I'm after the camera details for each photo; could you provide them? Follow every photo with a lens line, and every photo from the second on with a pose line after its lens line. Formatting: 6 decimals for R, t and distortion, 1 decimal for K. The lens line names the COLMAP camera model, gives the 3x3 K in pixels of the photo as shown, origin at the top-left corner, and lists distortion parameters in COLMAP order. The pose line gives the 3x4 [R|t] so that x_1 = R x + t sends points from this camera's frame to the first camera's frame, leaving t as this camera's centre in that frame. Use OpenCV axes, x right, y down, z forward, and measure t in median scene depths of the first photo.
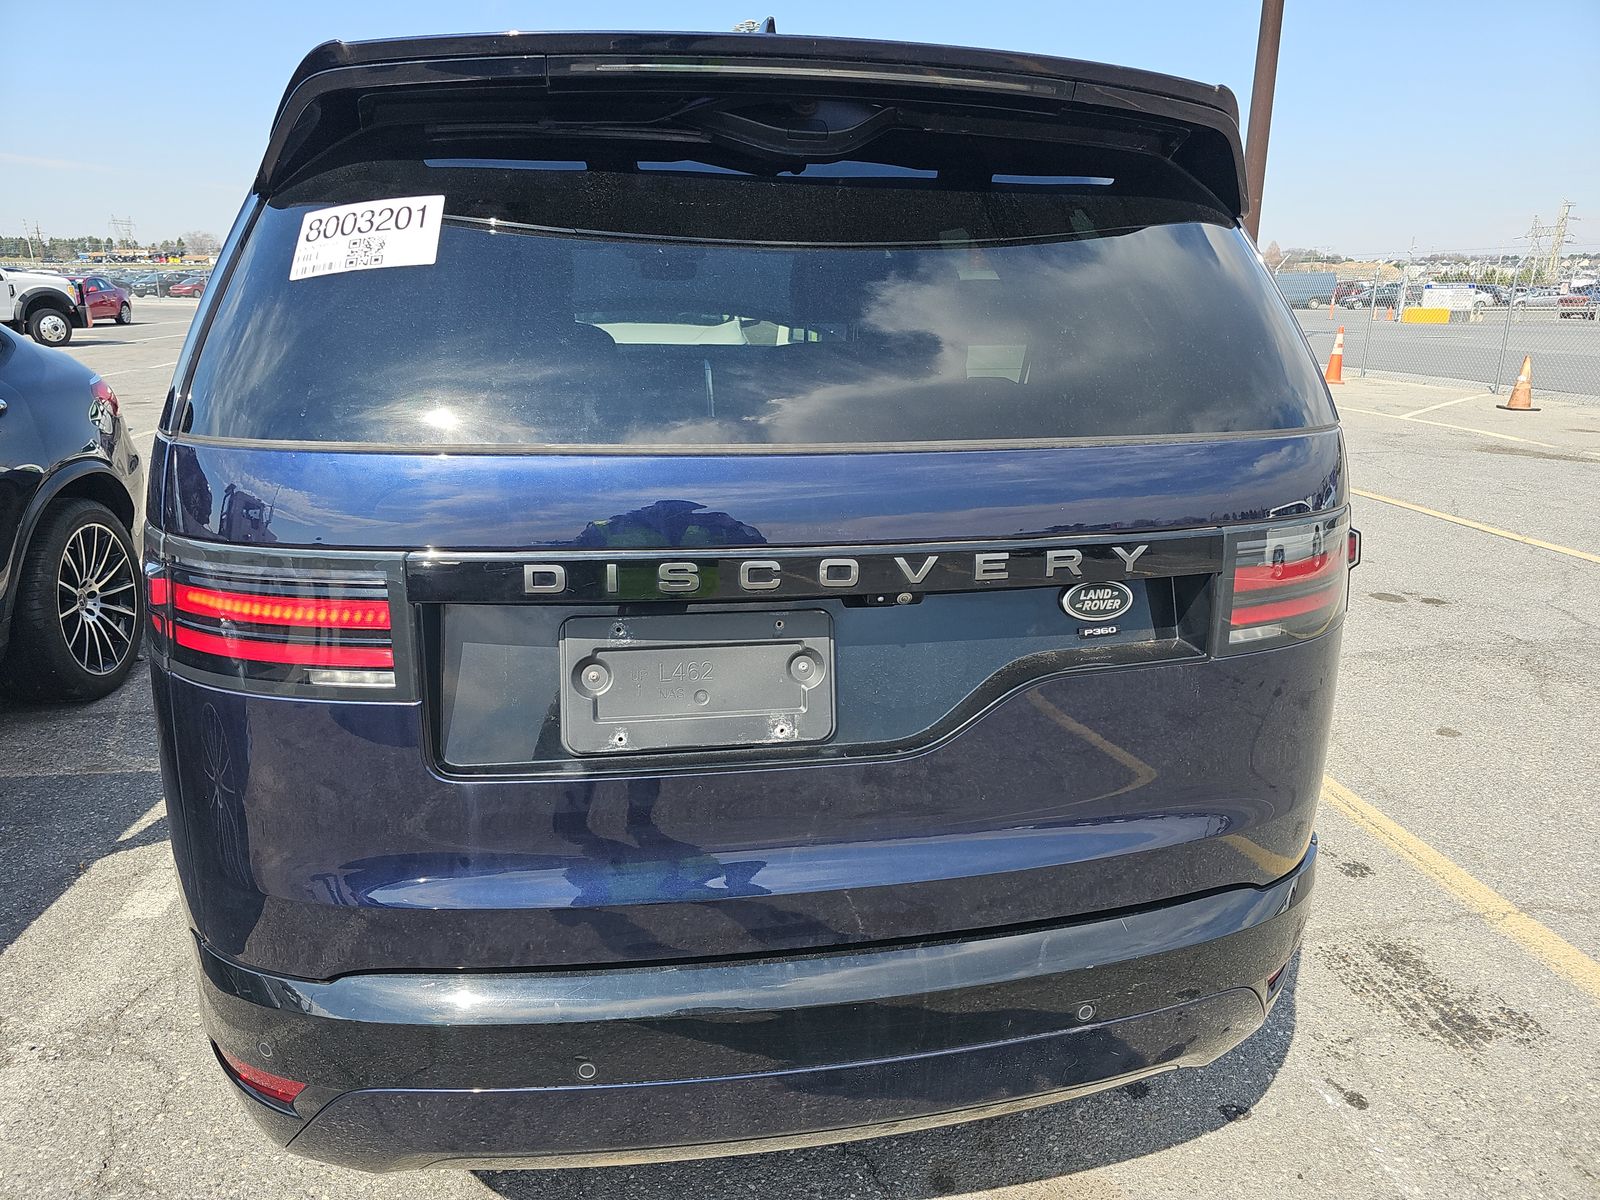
lens RADIAL K [[1096.7, 0, 810.9], [0, 1096.7, 602.0], [0, 0, 1]] dist [0.054784, -0.077247]
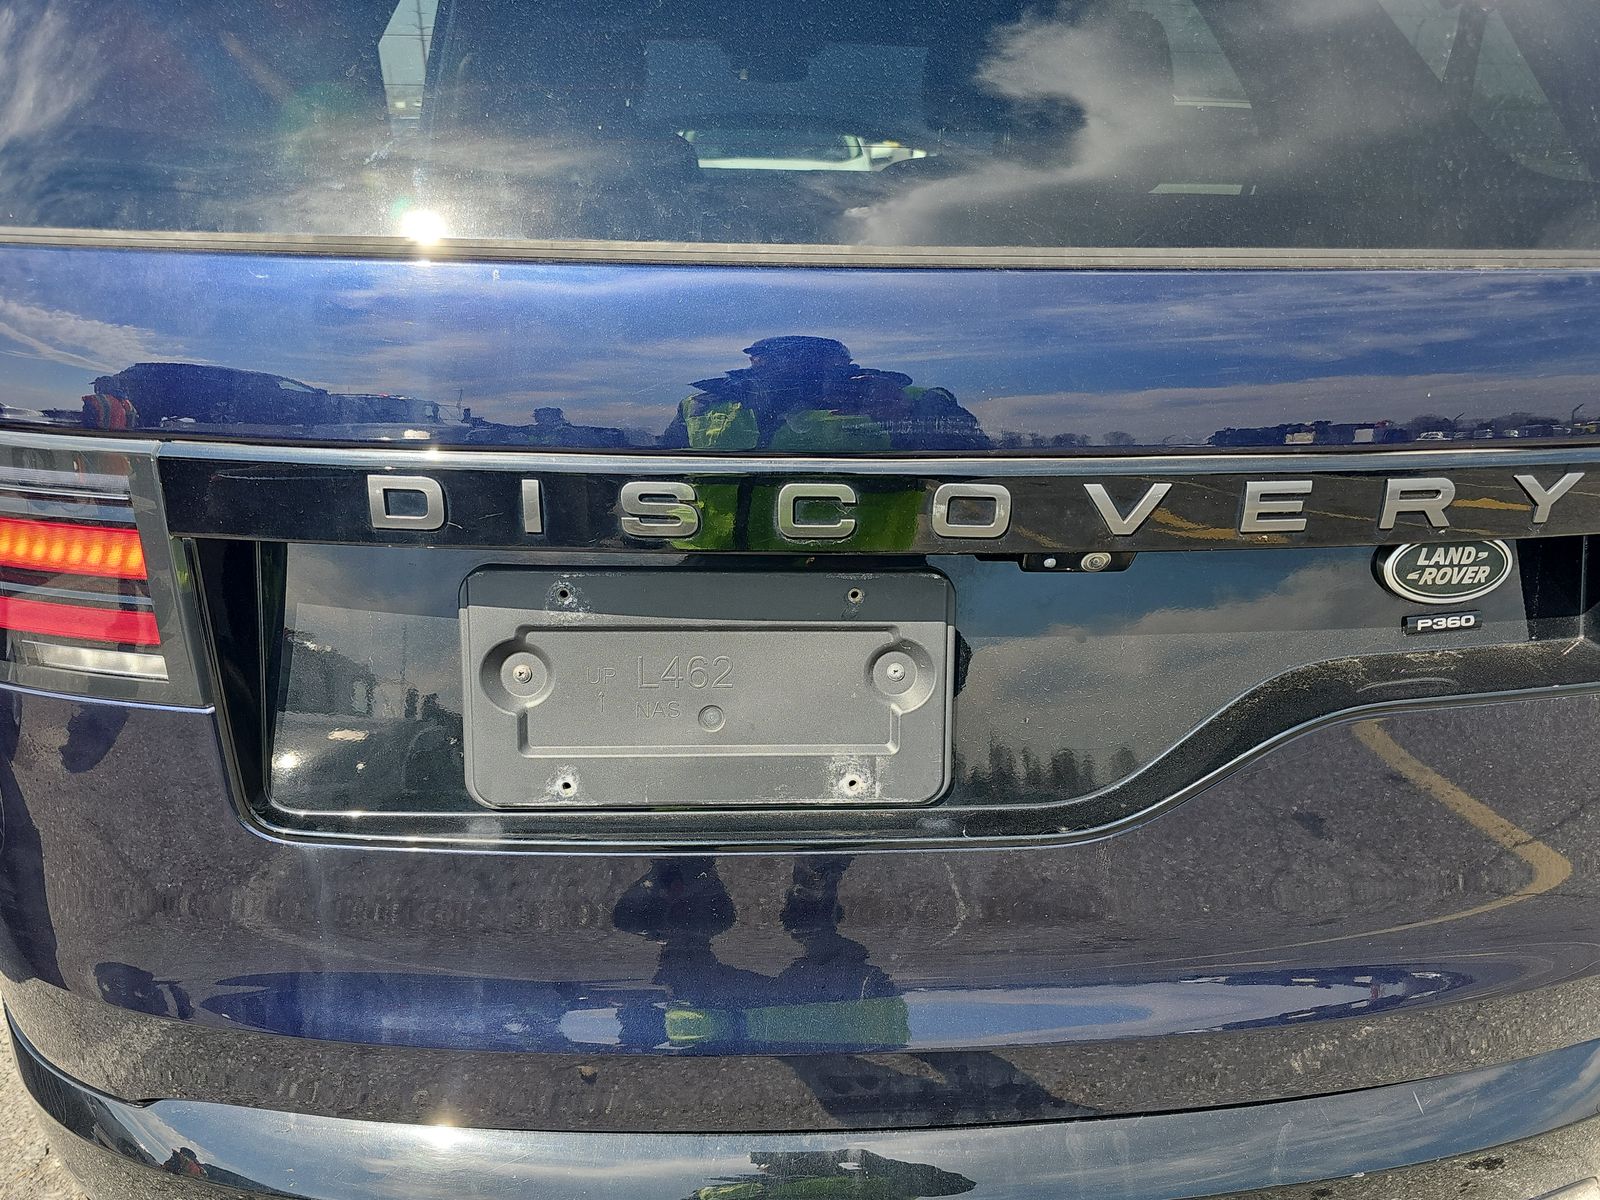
lens RADIAL K [[1096.7, 0, 810.9], [0, 1096.7, 602.0], [0, 0, 1]] dist [0.054784, -0.077247]
pose [[0.993941, 0.047668, -0.099038, 0.003812], [-0.035960, 0.992503, 0.116813, -0.039877], [0.103864, -0.112544, 0.988204, 0.463285]]
